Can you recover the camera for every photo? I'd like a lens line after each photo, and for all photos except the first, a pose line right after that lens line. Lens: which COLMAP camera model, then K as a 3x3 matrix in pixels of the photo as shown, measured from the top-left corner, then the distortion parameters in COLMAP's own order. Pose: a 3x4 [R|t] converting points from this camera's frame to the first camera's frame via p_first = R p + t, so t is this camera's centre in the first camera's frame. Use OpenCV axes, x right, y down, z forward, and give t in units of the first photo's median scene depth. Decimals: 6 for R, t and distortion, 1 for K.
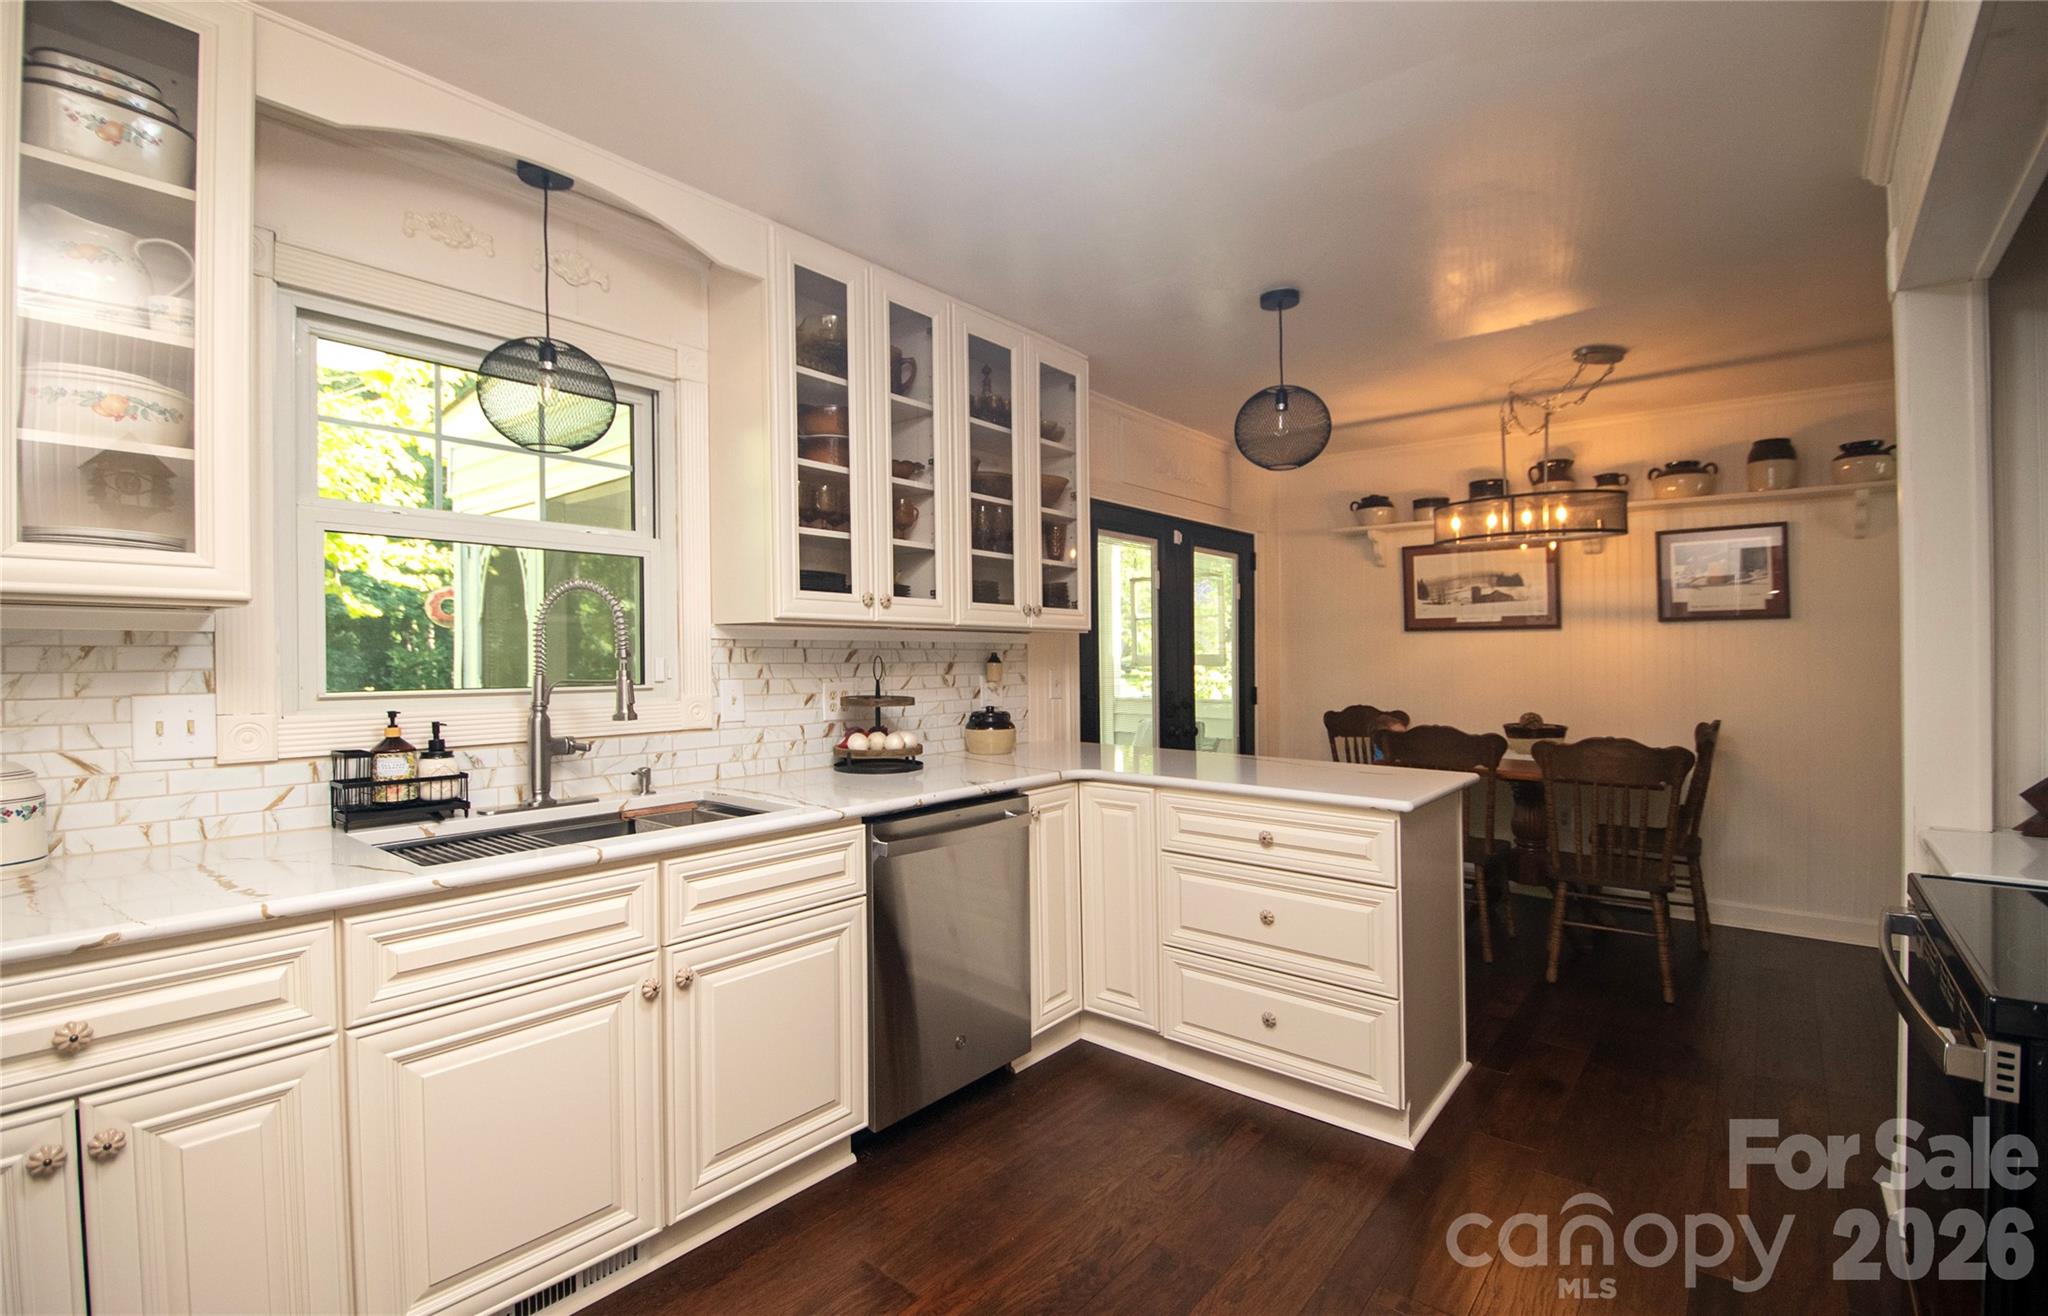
lens RADIAL K [[814.6, 0, 1085.2], [0, 814.6, 656.4], [0, 0, 1]] dist [-0.000342, -0.000135]
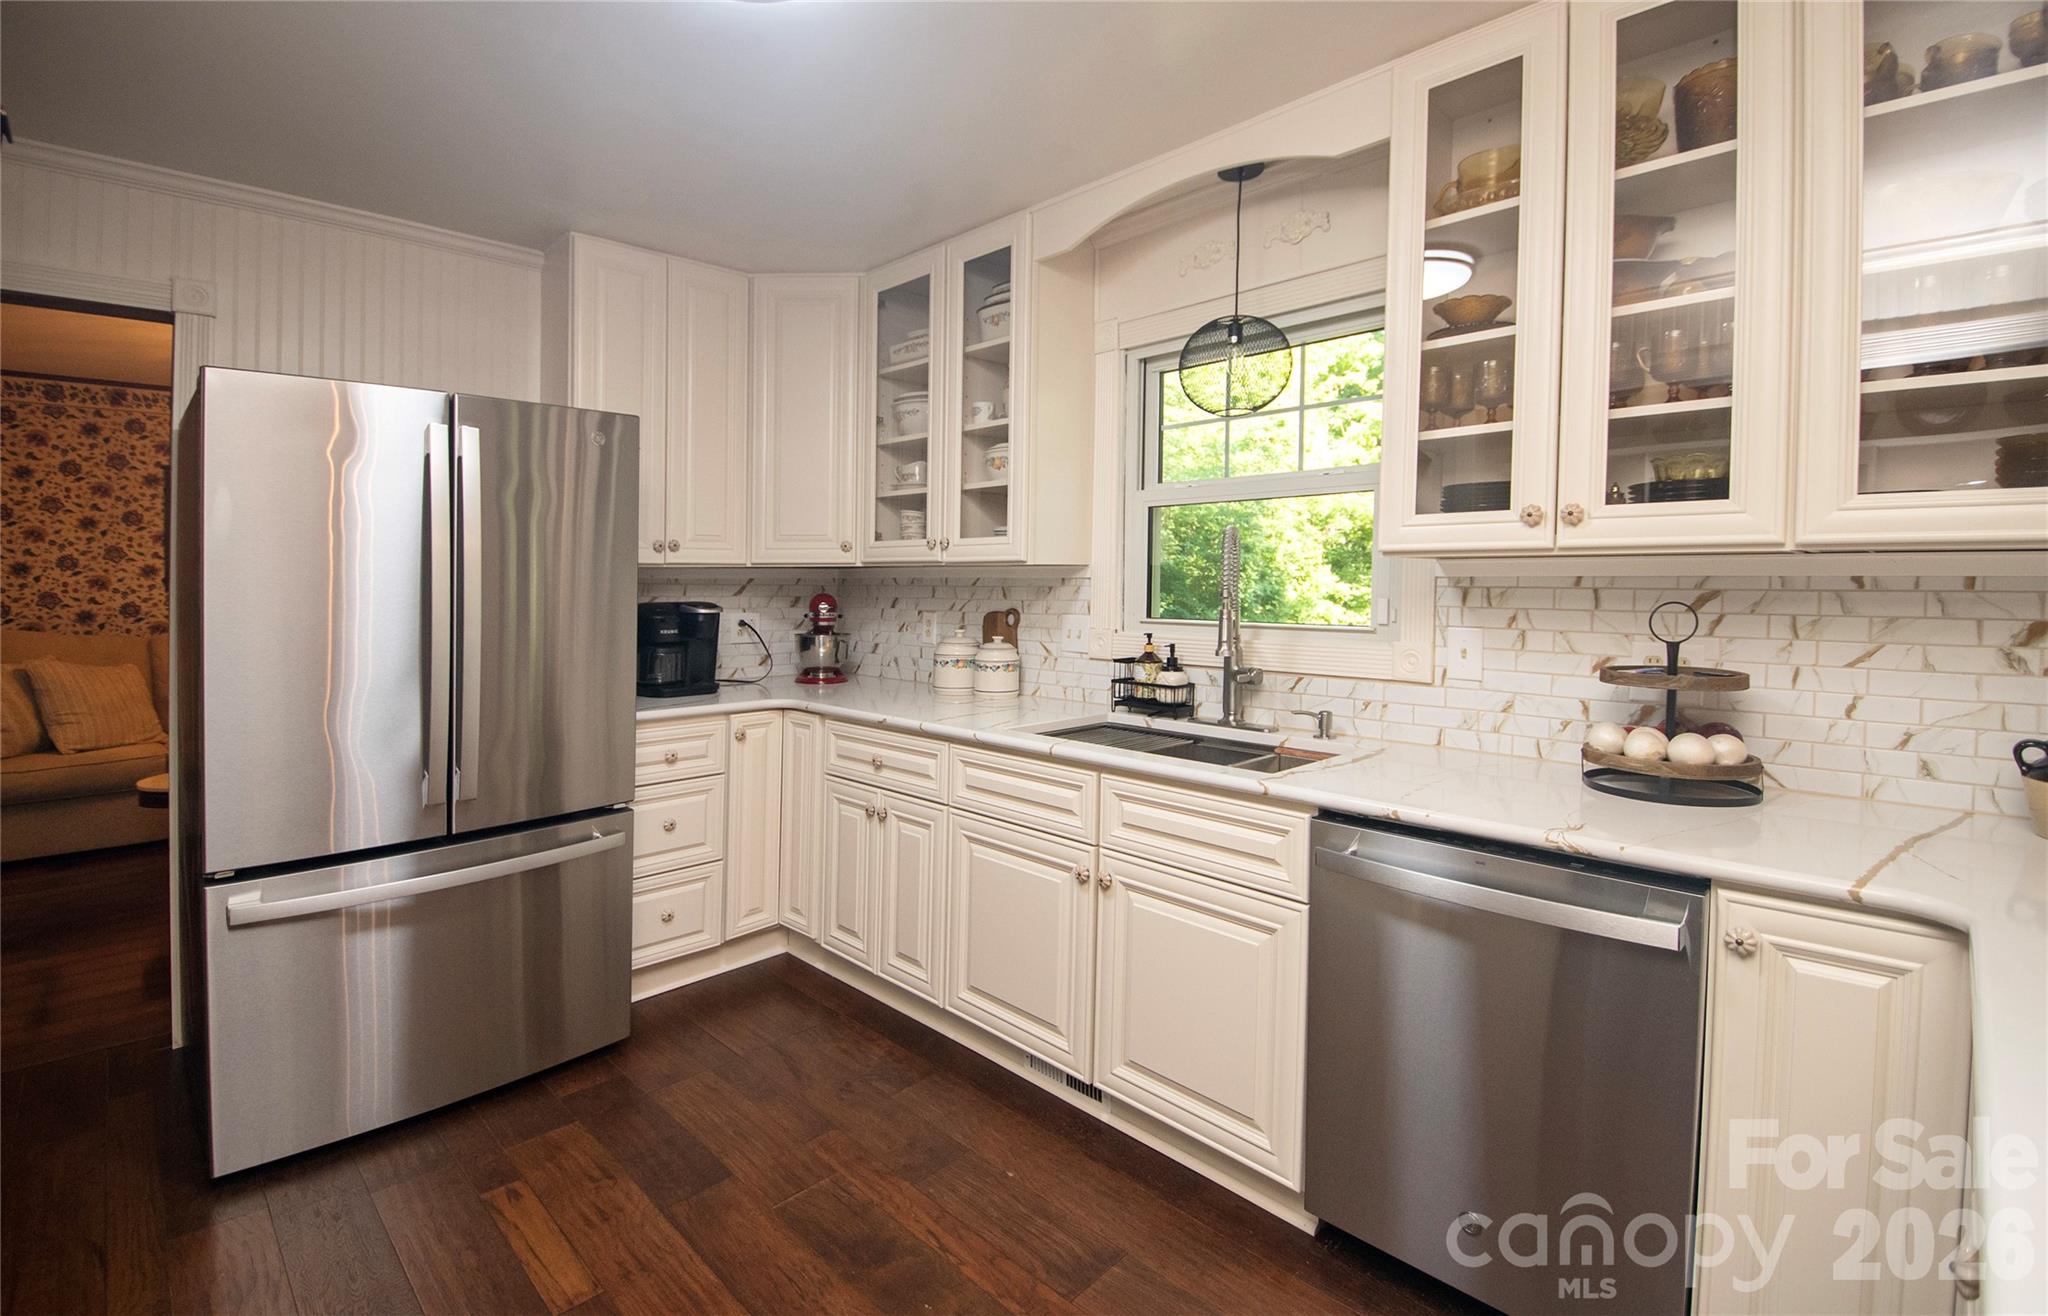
lens RADIAL K [[952.8, 0, 1064.3], [0, 952.8, 601.3], [0, 0, 1]] dist [0.002079, -0.013916]
pose [[-0.083806, 0.019594, -0.996289, 0.681860], [-0.007642, 0.999765, 0.020305, -0.016614], [0.996453, 0.009316, -0.083636, 0.866485]]
